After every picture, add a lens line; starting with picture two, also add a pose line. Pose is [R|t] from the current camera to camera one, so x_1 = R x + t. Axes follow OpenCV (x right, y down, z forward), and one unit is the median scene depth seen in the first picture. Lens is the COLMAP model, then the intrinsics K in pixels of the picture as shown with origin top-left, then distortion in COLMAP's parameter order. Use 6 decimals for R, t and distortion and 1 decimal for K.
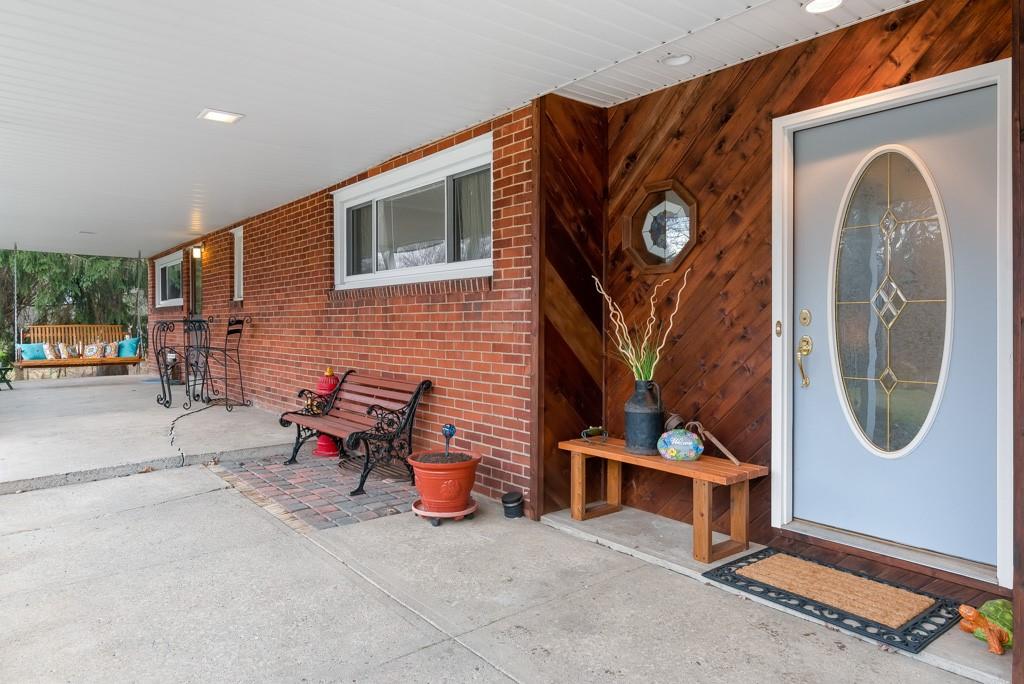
lens RADIAL K [[656.7, 0, 511.1], [0, 656.7, 324.7], [0, 0, 1]] dist [0.001759, 0.000618]
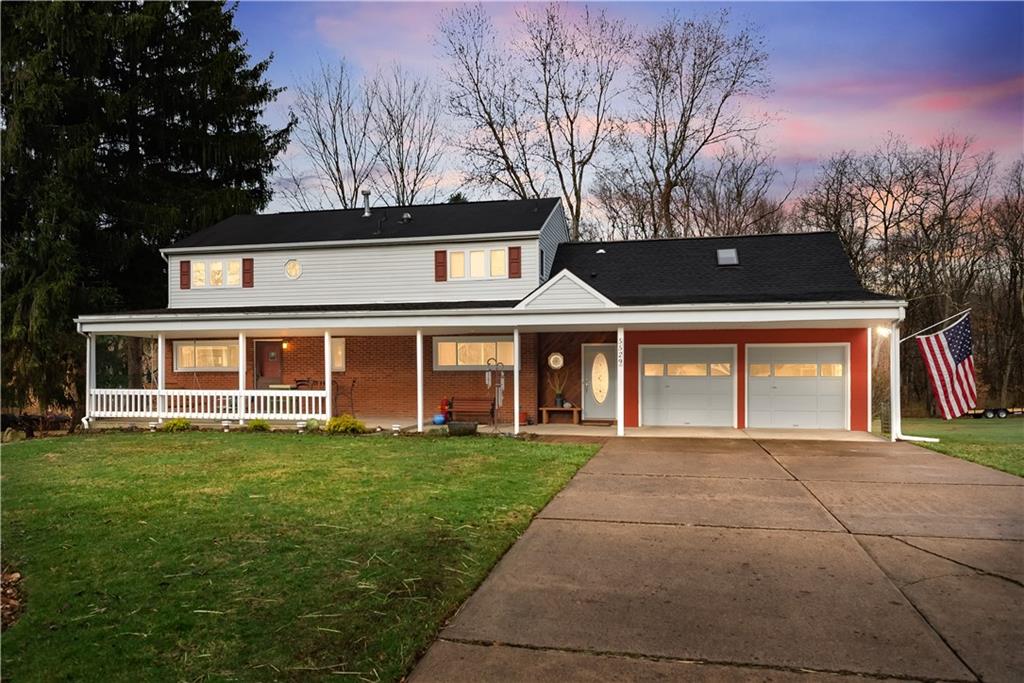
lens RADIAL K [[712.6, 0, 512.0], [0, 712.6, 341.5], [0, 0, 1]] dist [-0.000049, -0.000016]
pose [[0.786359, -0.002314, 0.617765, -3.533324], [0.007381, 0.999957, -0.005651, -0.292432], [-0.617726, 0.009004, 0.786342, -3.139516]]
